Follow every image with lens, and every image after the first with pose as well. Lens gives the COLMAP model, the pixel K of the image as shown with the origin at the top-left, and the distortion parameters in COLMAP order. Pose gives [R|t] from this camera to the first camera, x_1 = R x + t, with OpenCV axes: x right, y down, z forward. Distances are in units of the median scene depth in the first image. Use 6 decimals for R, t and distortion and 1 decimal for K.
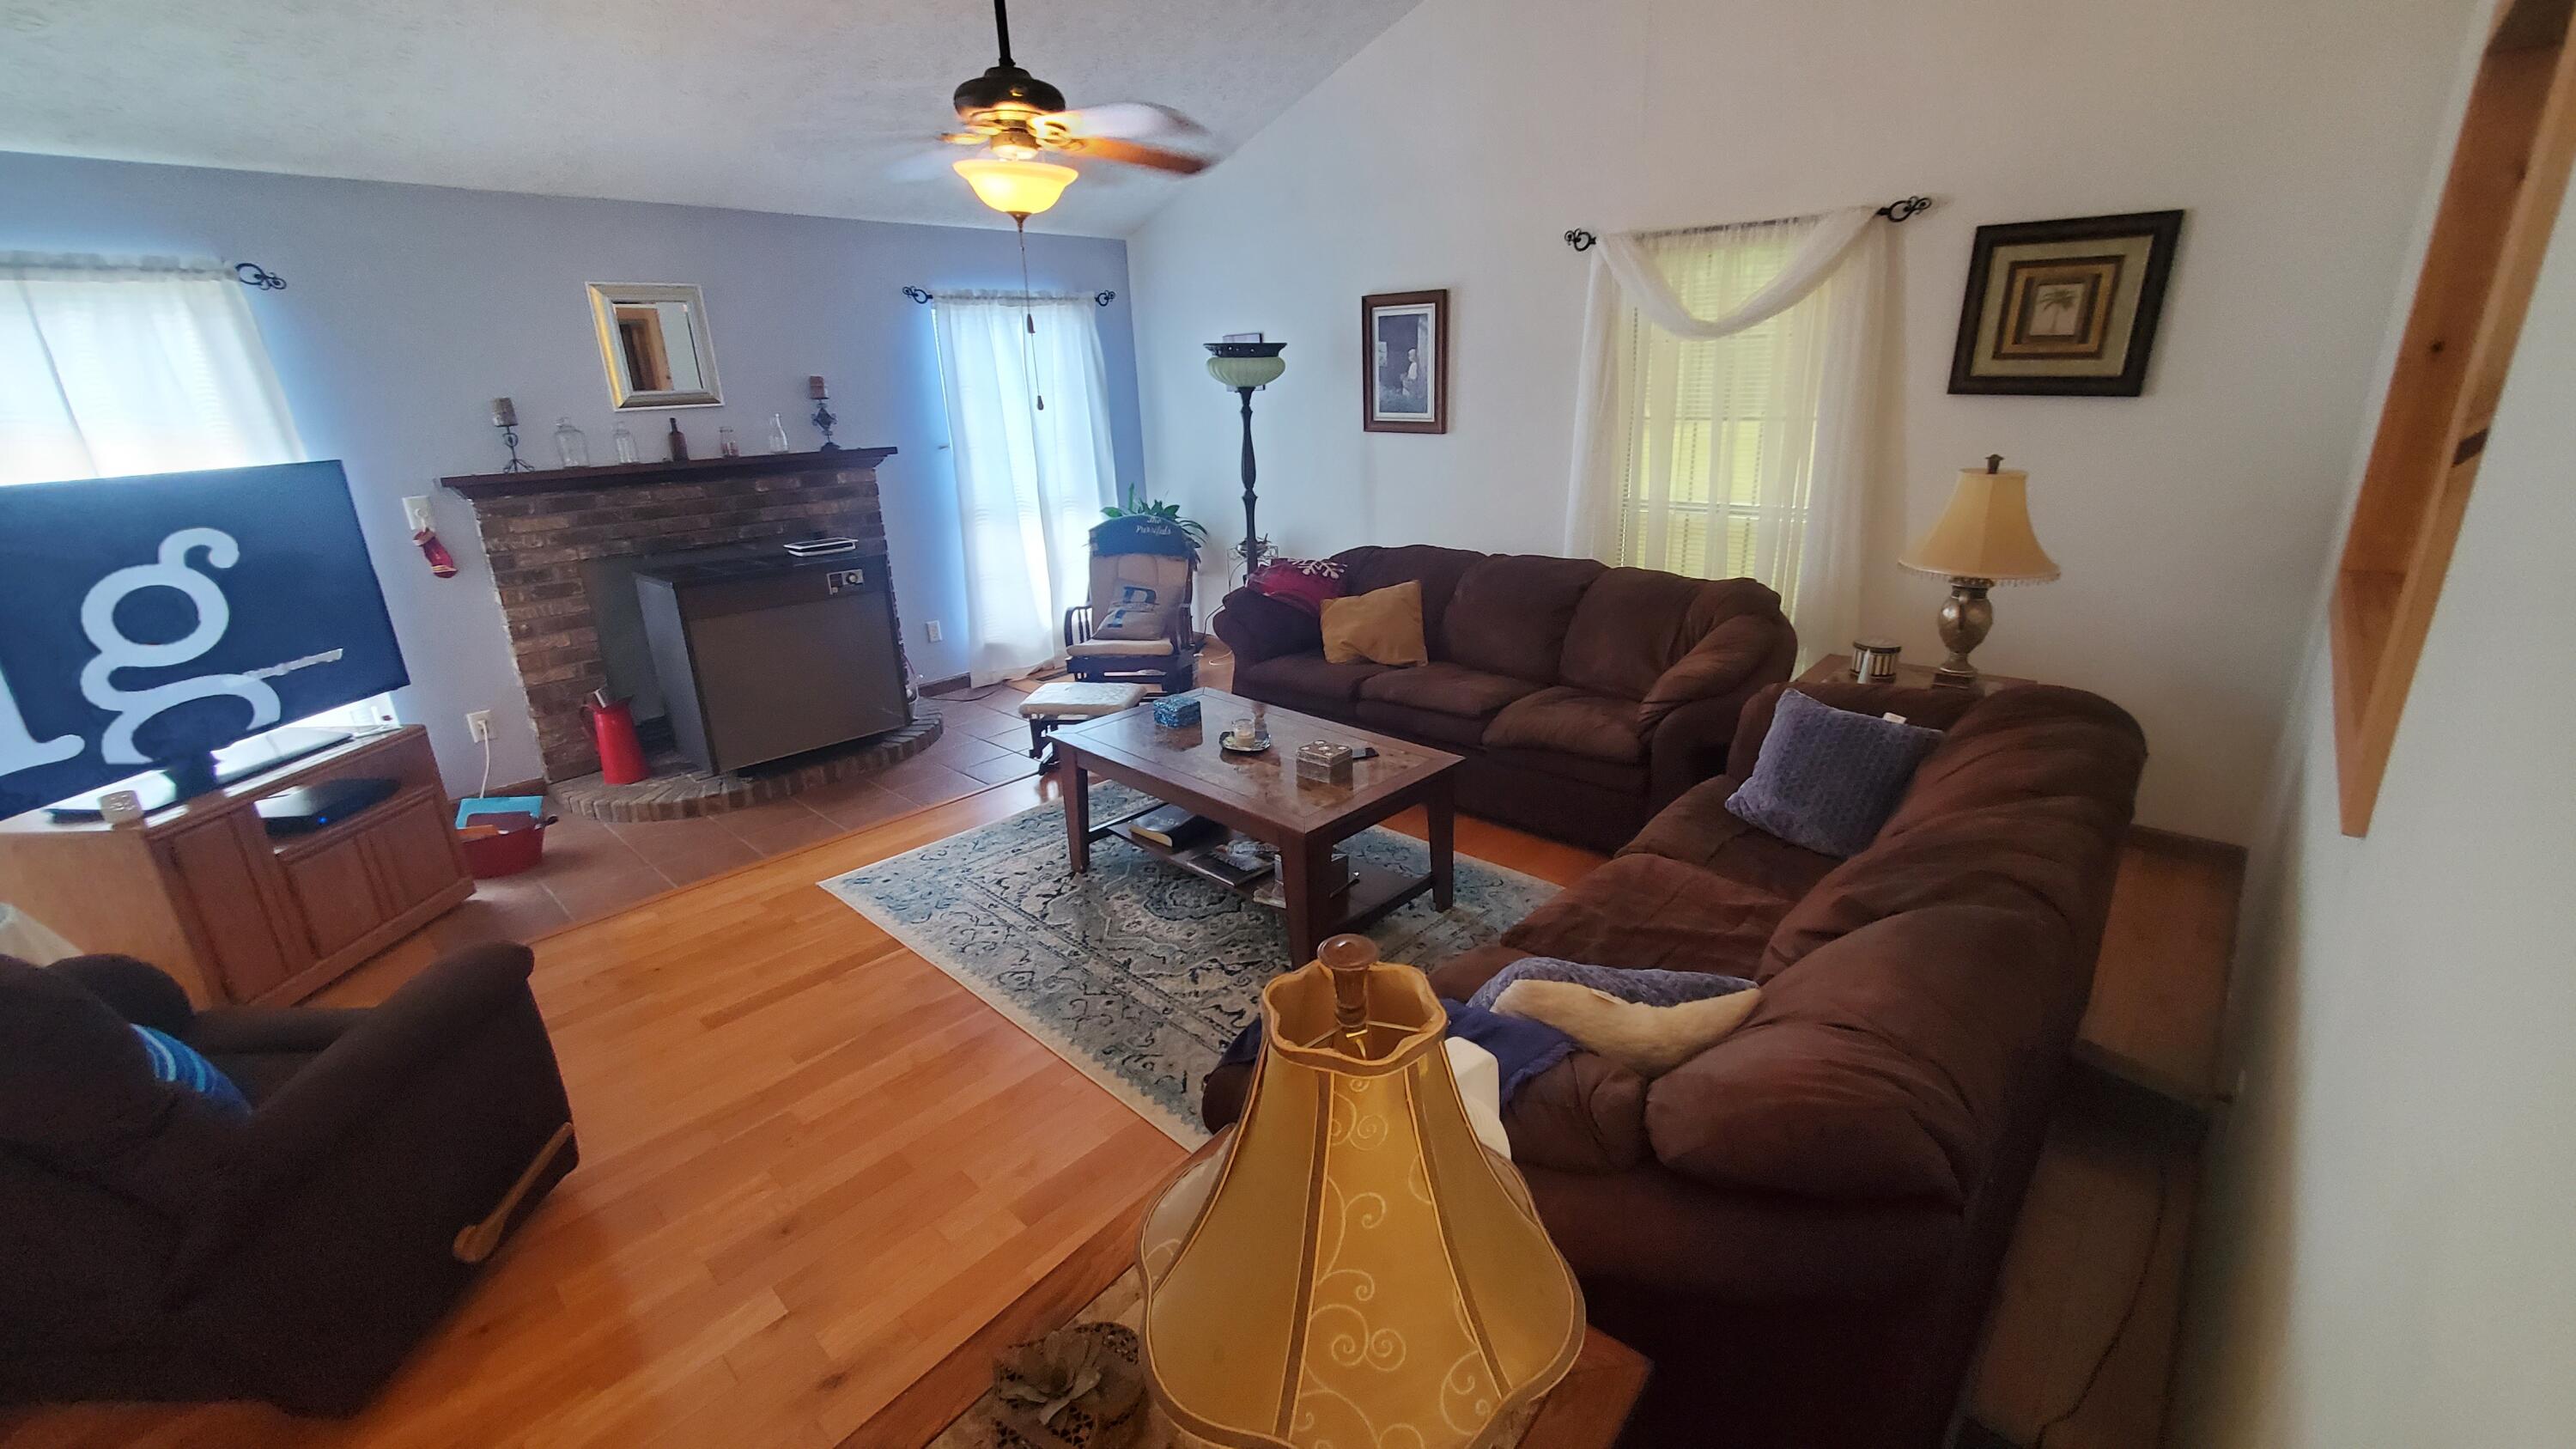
lens RADIAL K [[1027.3, 0, 1305.8], [0, 1027.3, 709.4], [0, 0, 1]] dist [0.002298, -0.002313]
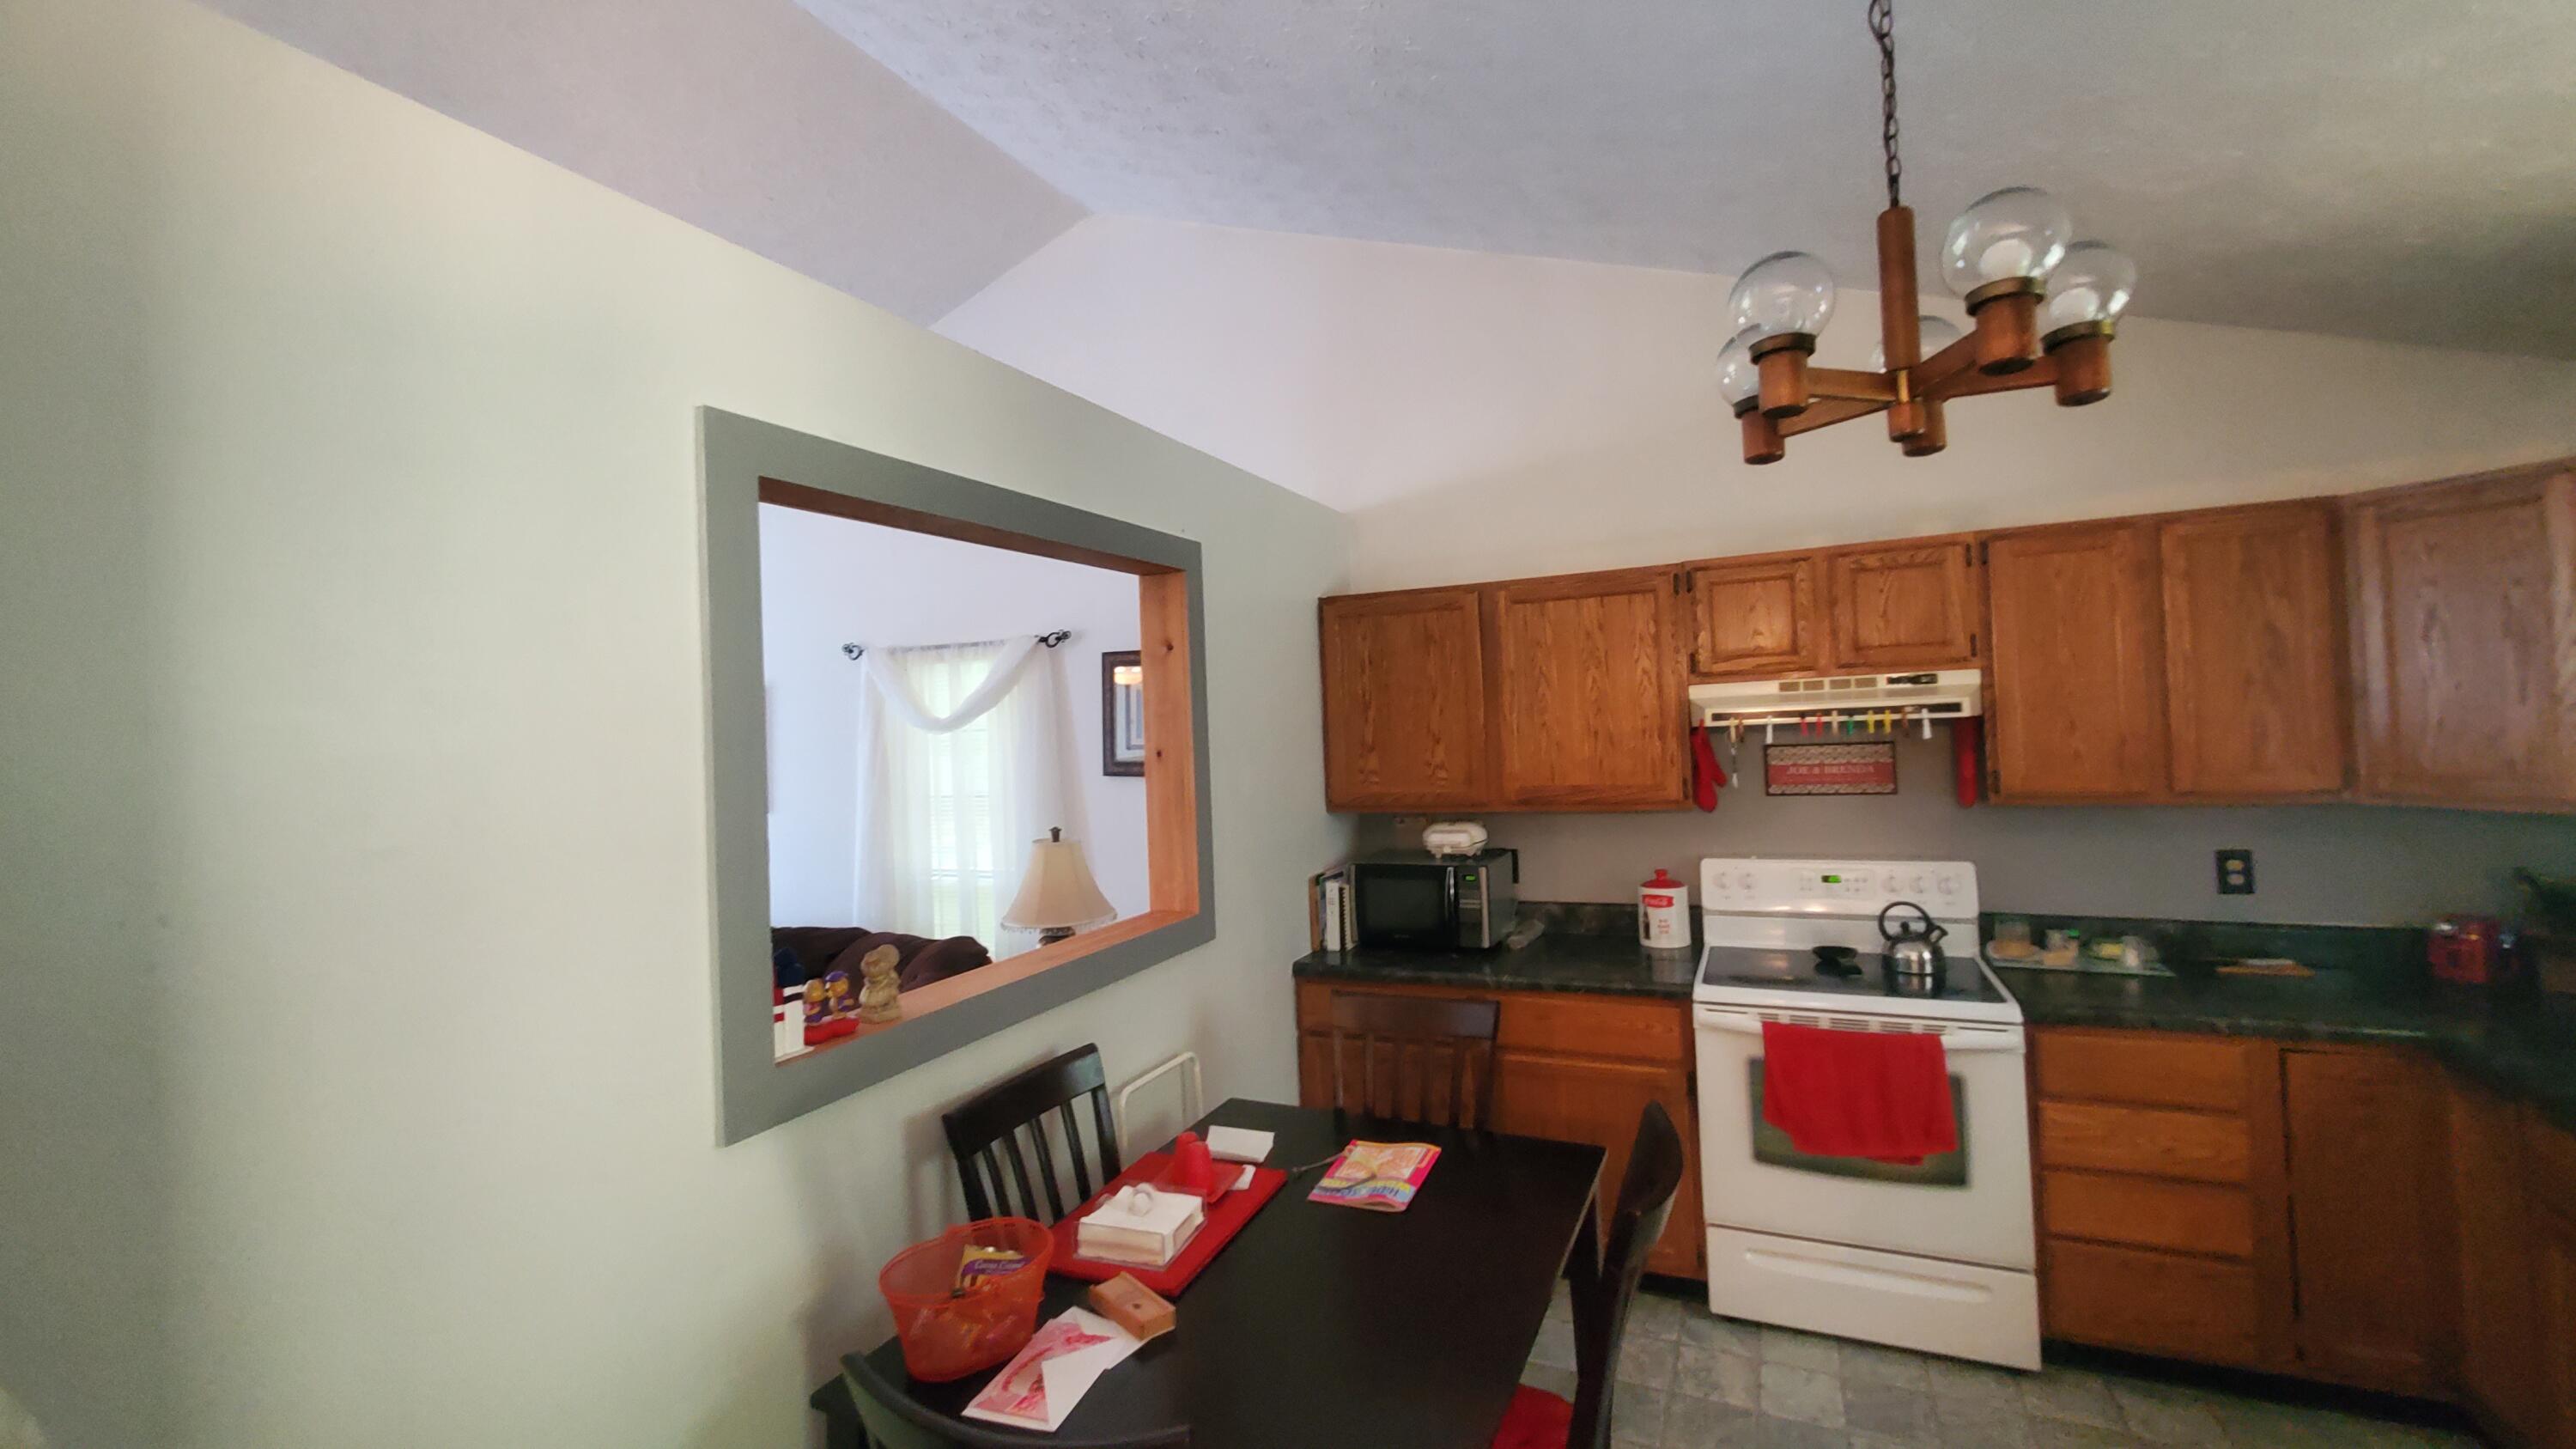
lens RADIAL K [[1027.3, 0, 1303.6], [0, 1027.3, 709.5], [0, 0, 1]] dist [0.002298, -0.002313]
pose [[0.952672, -0.003793, 0.303975, 0.467965], [0.105702, 0.941664, -0.319525, 0.037300], [-0.285031, 0.336533, 0.897498, -0.199542]]
